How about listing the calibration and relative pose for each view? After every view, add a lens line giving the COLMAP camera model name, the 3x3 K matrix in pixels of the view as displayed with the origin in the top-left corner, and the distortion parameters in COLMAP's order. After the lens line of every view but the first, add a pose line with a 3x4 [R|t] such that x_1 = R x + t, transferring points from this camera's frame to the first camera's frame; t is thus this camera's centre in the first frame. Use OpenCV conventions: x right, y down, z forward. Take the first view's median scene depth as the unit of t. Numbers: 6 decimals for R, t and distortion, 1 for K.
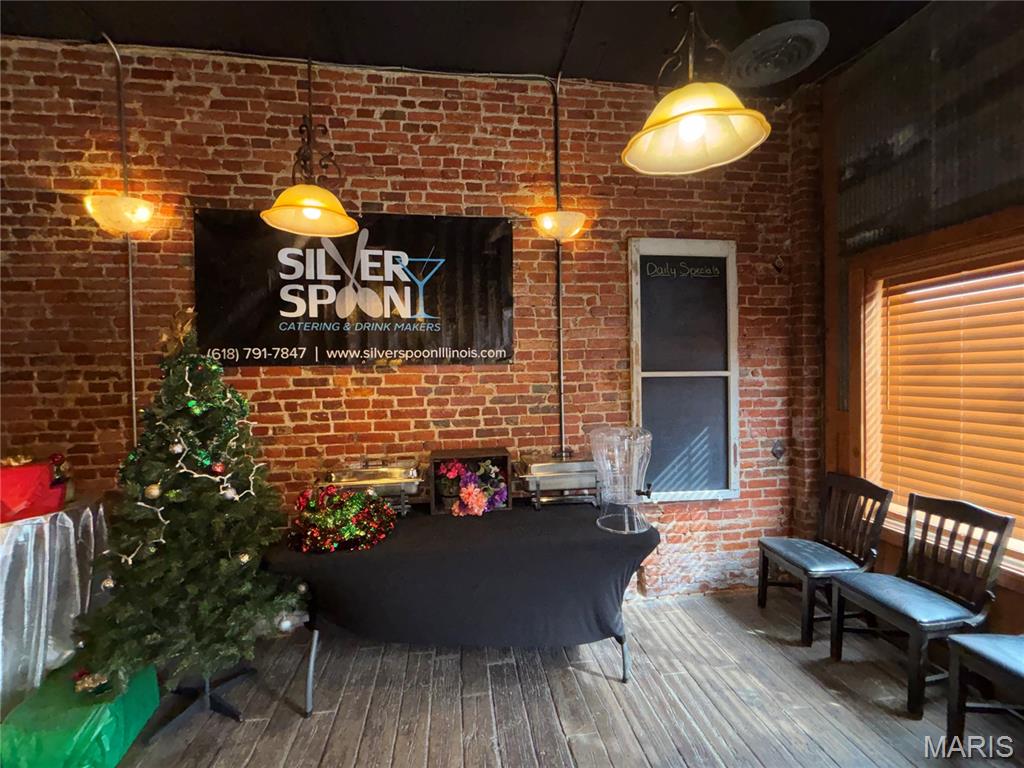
lens RADIAL K [[442.9, 0, 512.8], [0, 442.9, 385.4], [0, 0, 1]] dist [-0.000489, 0.001080]
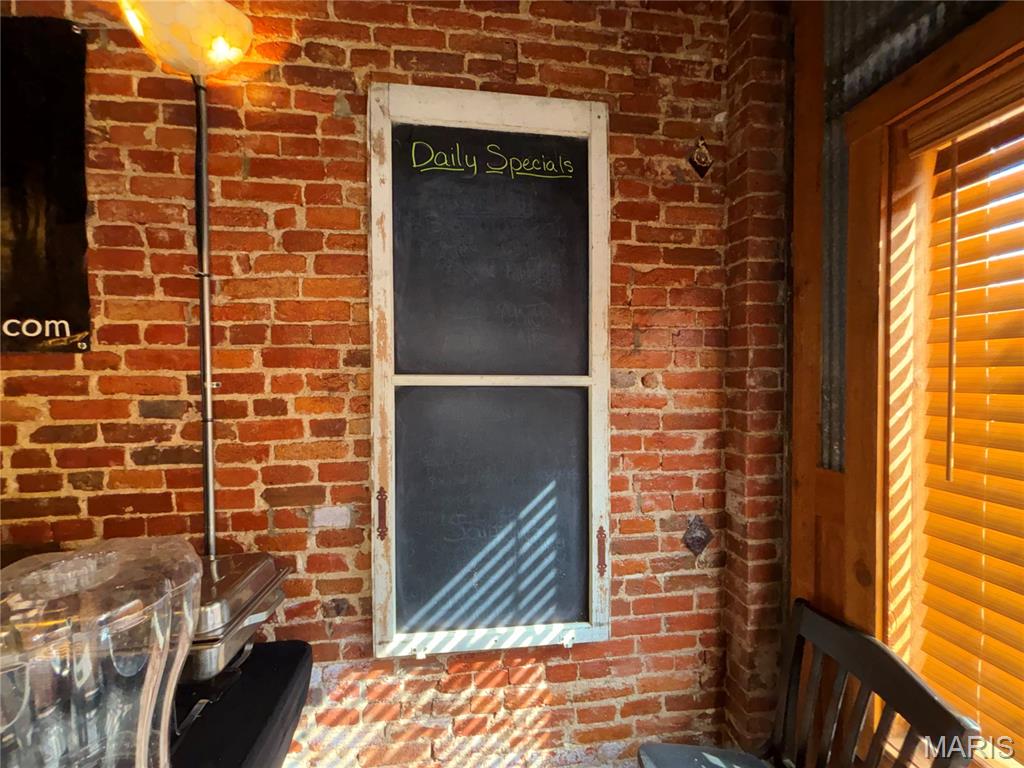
lens RADIAL K [[408.0, 0, 512.0], [0, 408.0, 386.8], [0, 0, 1]] dist [-0.000315, 0.000389]
pose [[0.999889, 0.013809, -0.005584, 0.419759], [-0.013821, 0.999902, -0.002149, -0.019001], [0.005553, 0.002226, 0.999982, 0.578282]]
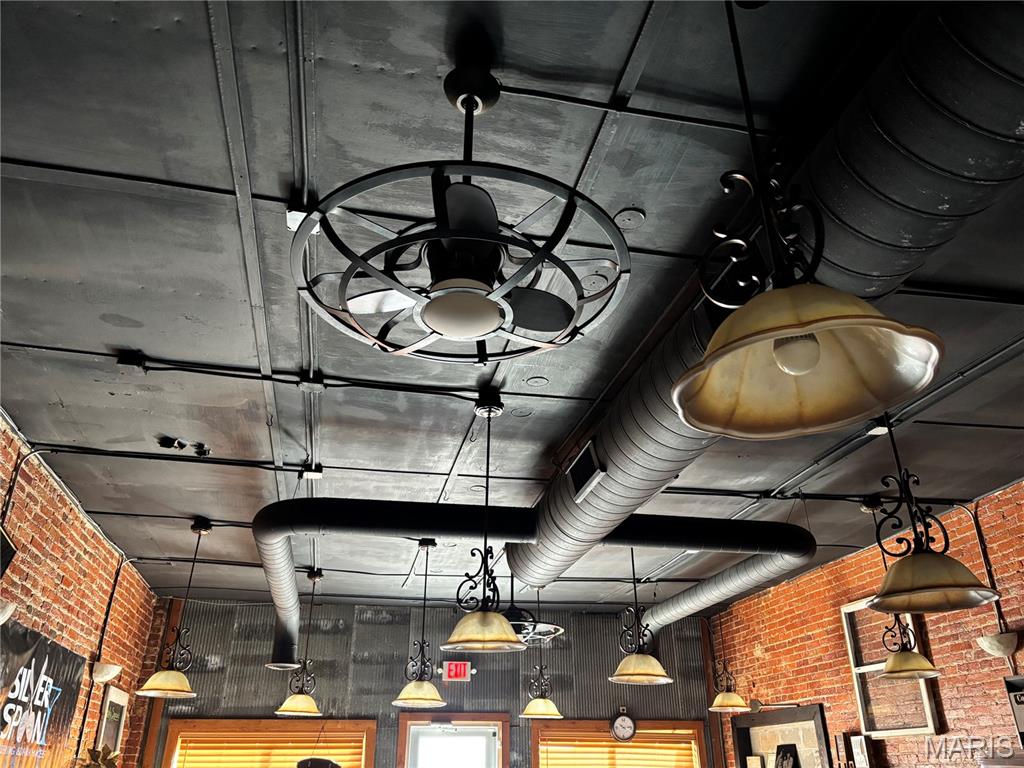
lens RADIAL K [[770.0, 0, 516.7], [0, 770.0, 408.5], [0, 0, 1]] dist [0.042790, -0.037098]
pose [[-0.077710, 0.448338, 0.890480, -2.228650], [0.027581, 0.893805, -0.447606, -0.001569], [-0.996594, -0.010223, -0.081823, 0.000615]]
